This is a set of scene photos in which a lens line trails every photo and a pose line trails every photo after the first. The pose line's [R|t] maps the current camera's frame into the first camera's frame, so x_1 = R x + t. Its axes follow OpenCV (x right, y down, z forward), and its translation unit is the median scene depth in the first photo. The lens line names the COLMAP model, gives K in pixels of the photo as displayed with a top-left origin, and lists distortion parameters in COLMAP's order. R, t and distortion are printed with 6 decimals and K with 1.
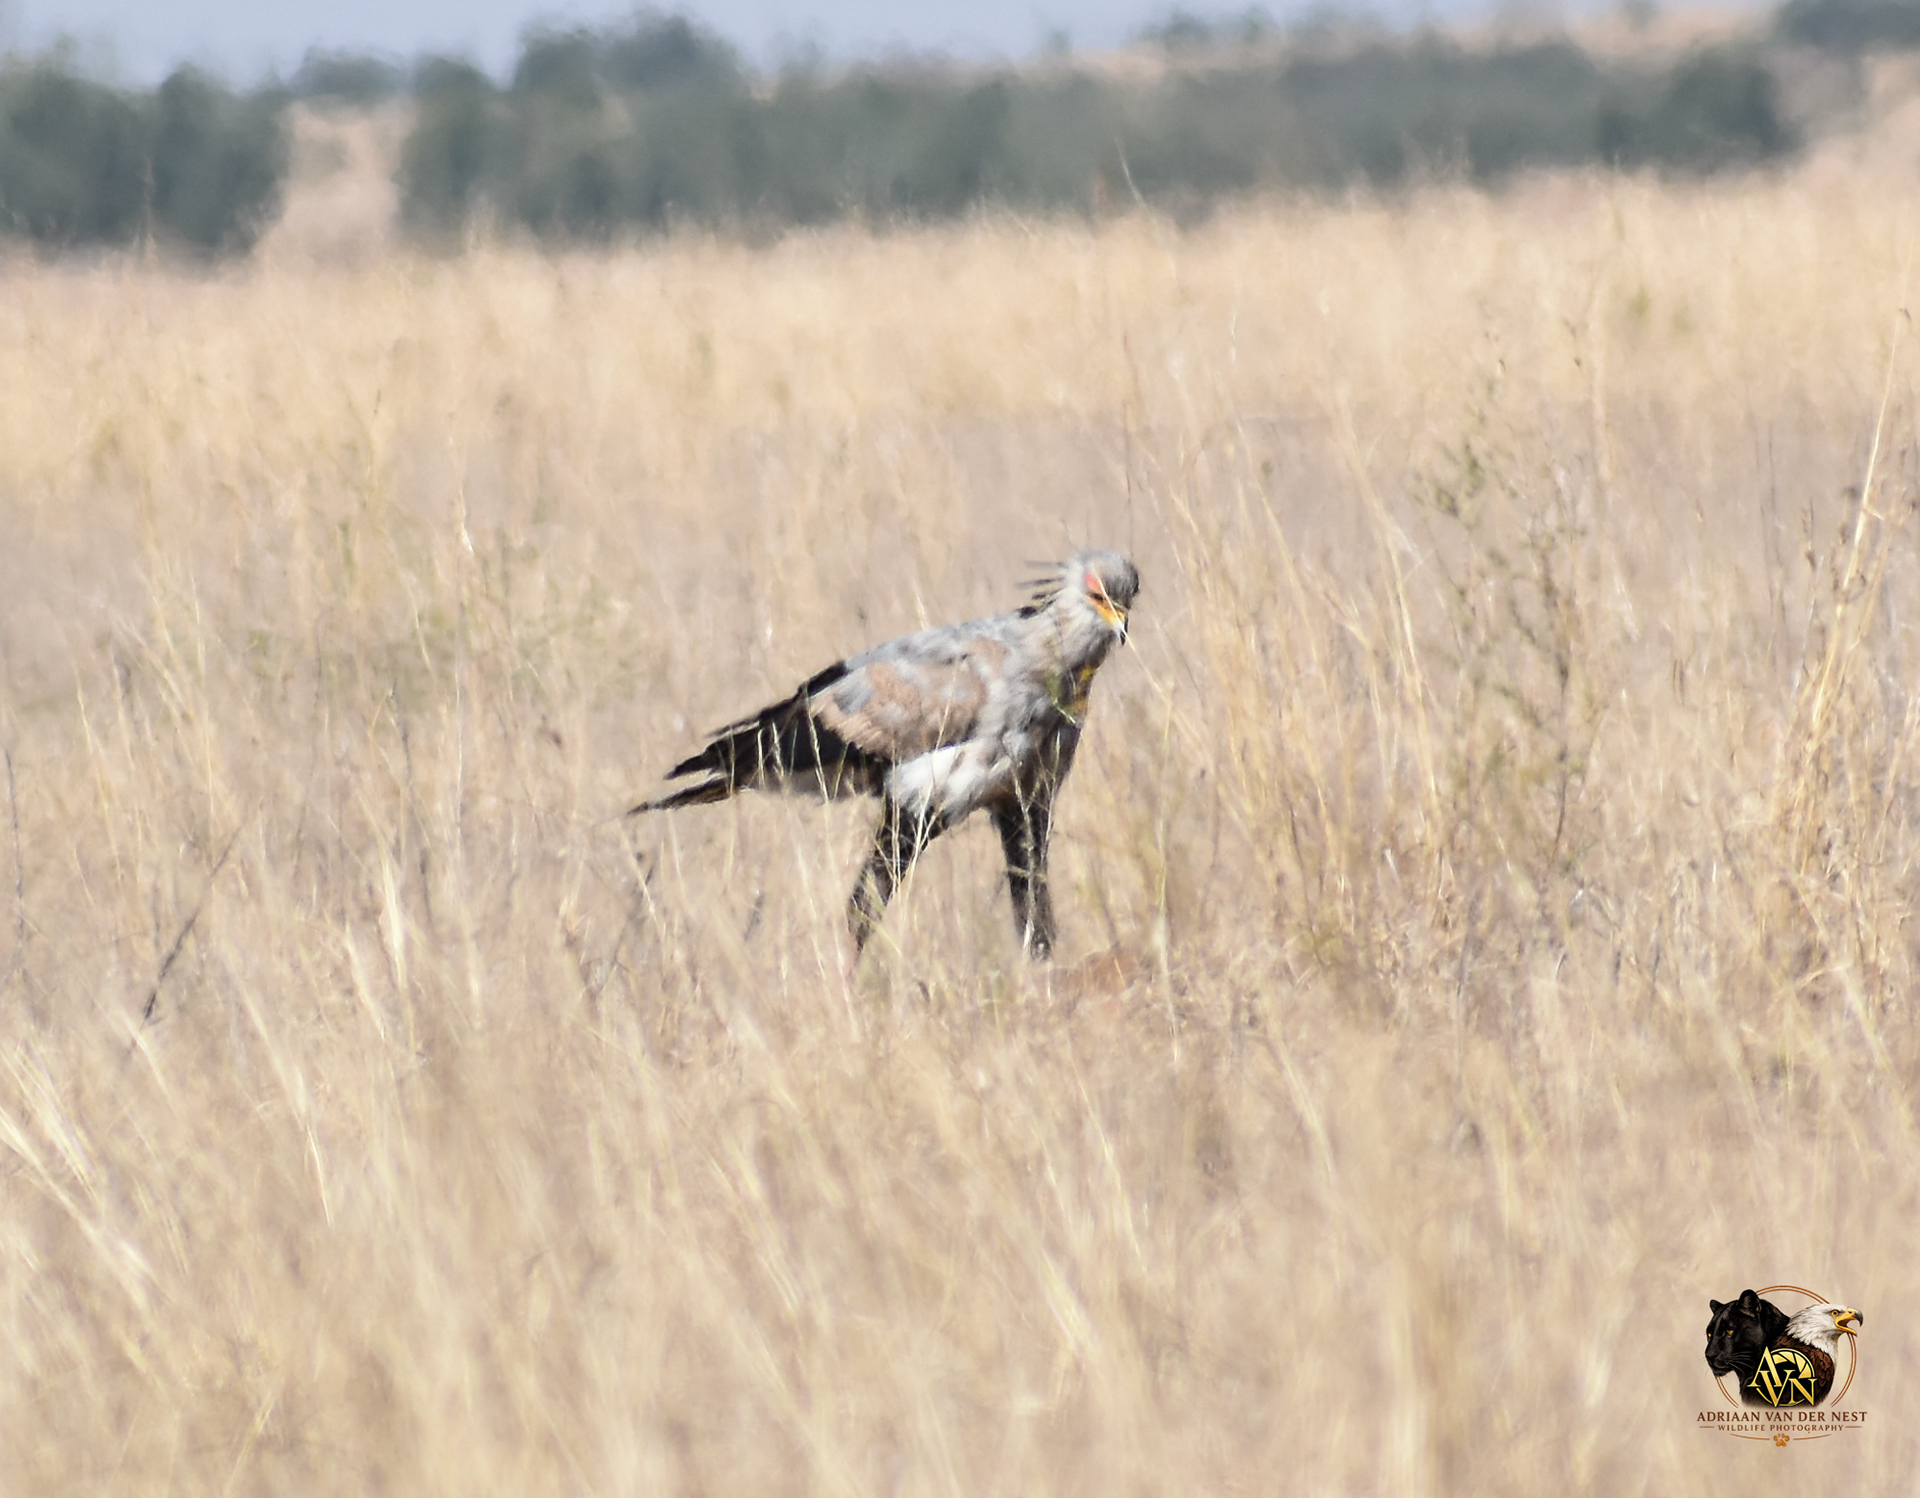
lens RADIAL K [[781.3, 0, 952.1], [0, 781.3, 752.4], [0, 0, 1]] dist [-0.001210, -0.000060]
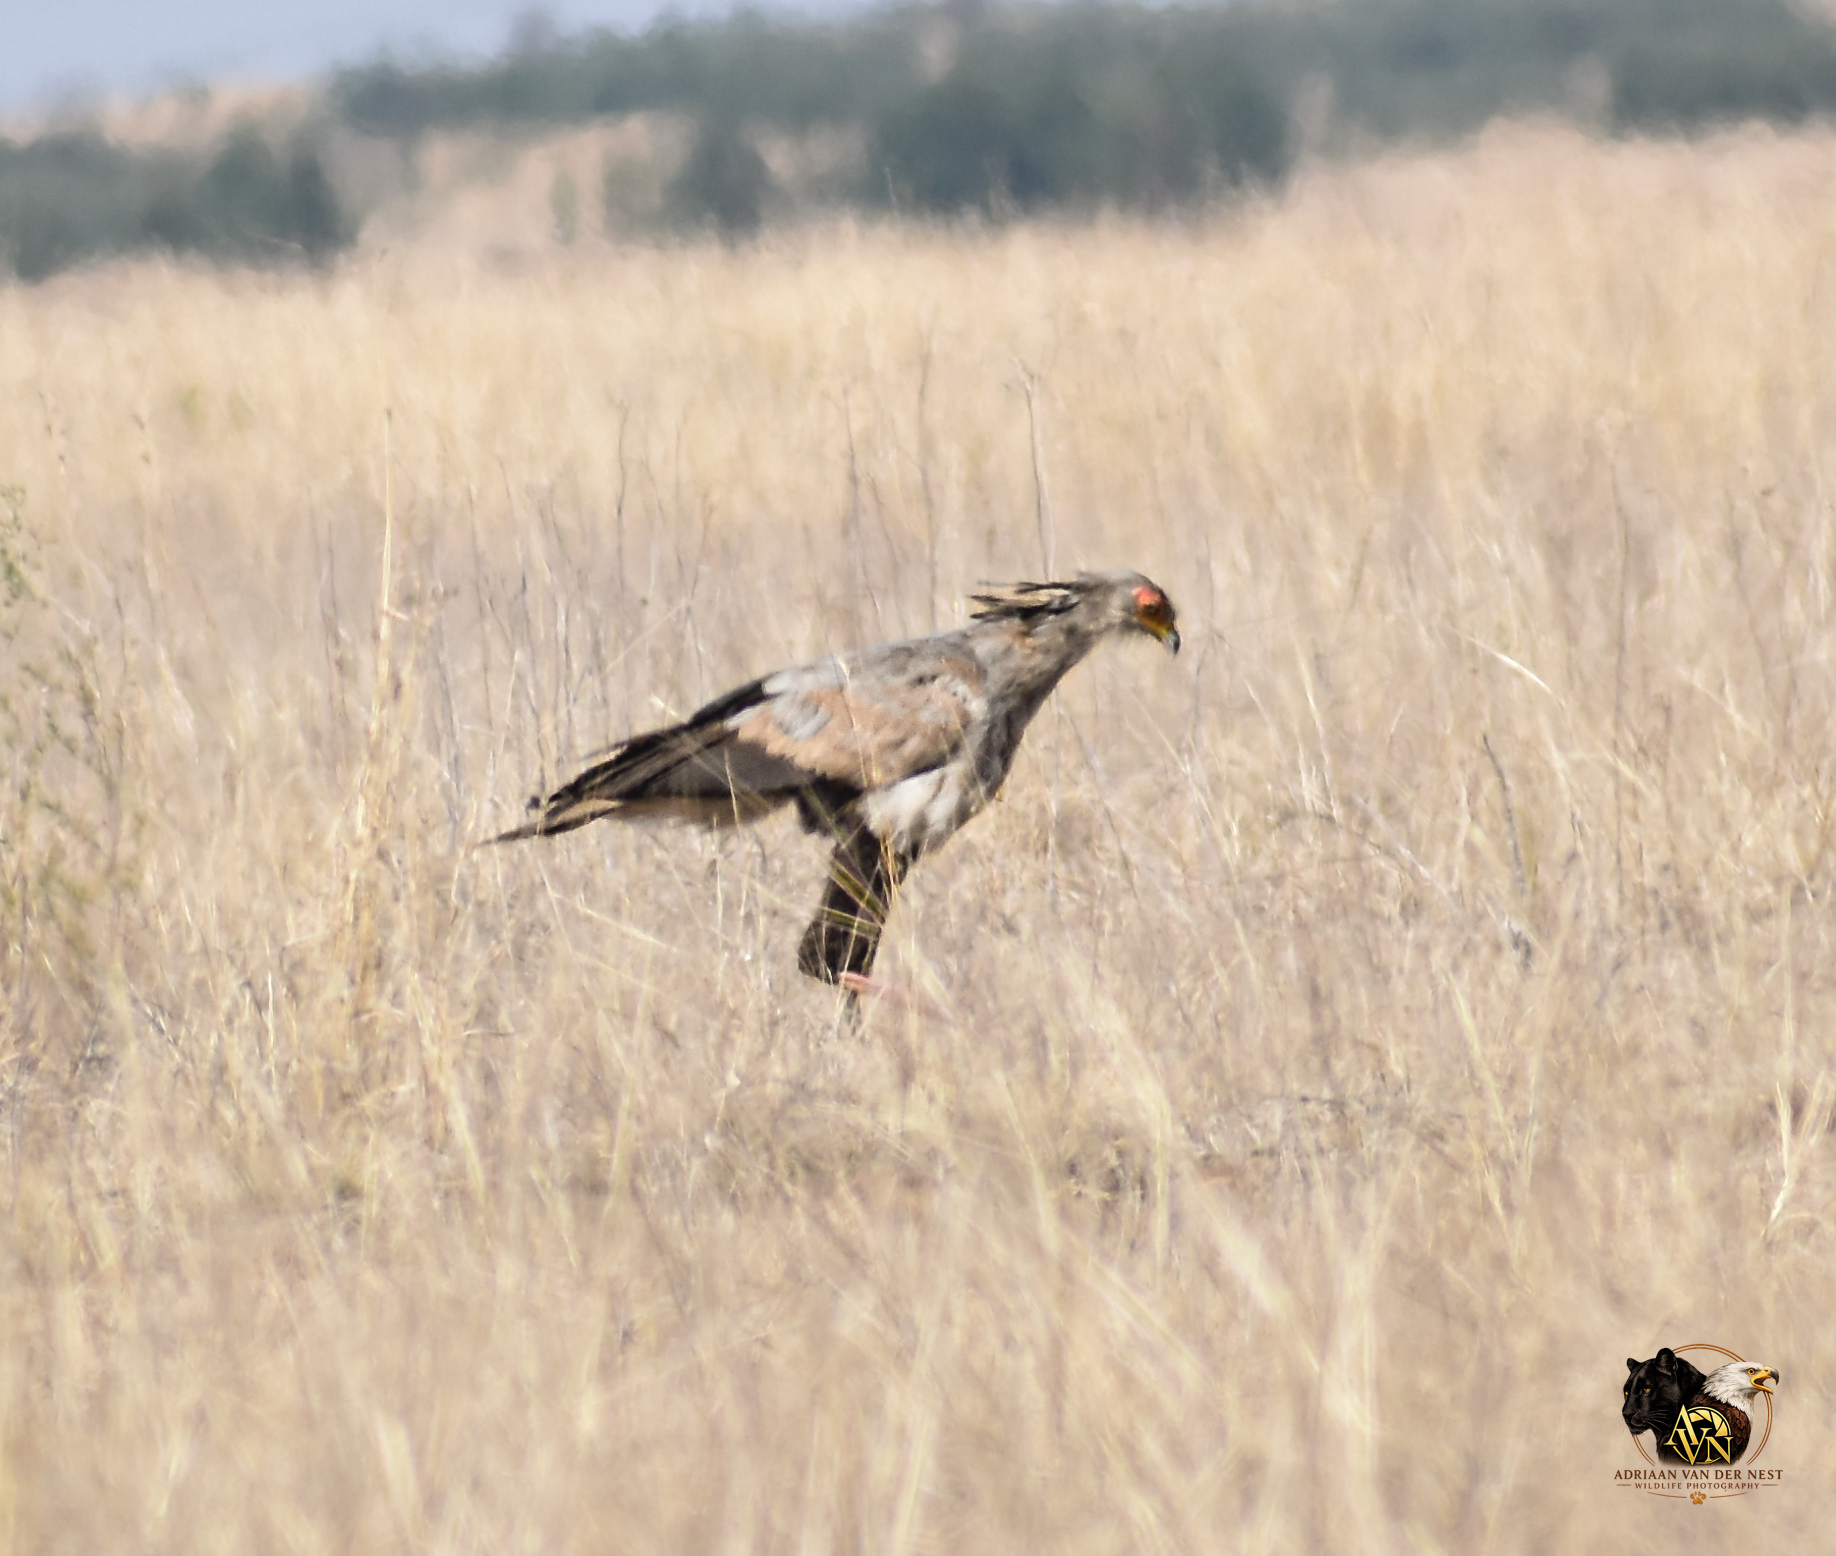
lens RADIAL K [[827.0, 0, 920.6], [0, 827.0, 780.6], [0, 0, 1]] dist [-0.003589, -0.002660]
pose [[0.999997, -0.001786, -0.001765, 1.776072], [0.001792, 0.999993, 0.003224, -0.106625], [0.001760, -0.003227, 0.999993, -0.012570]]
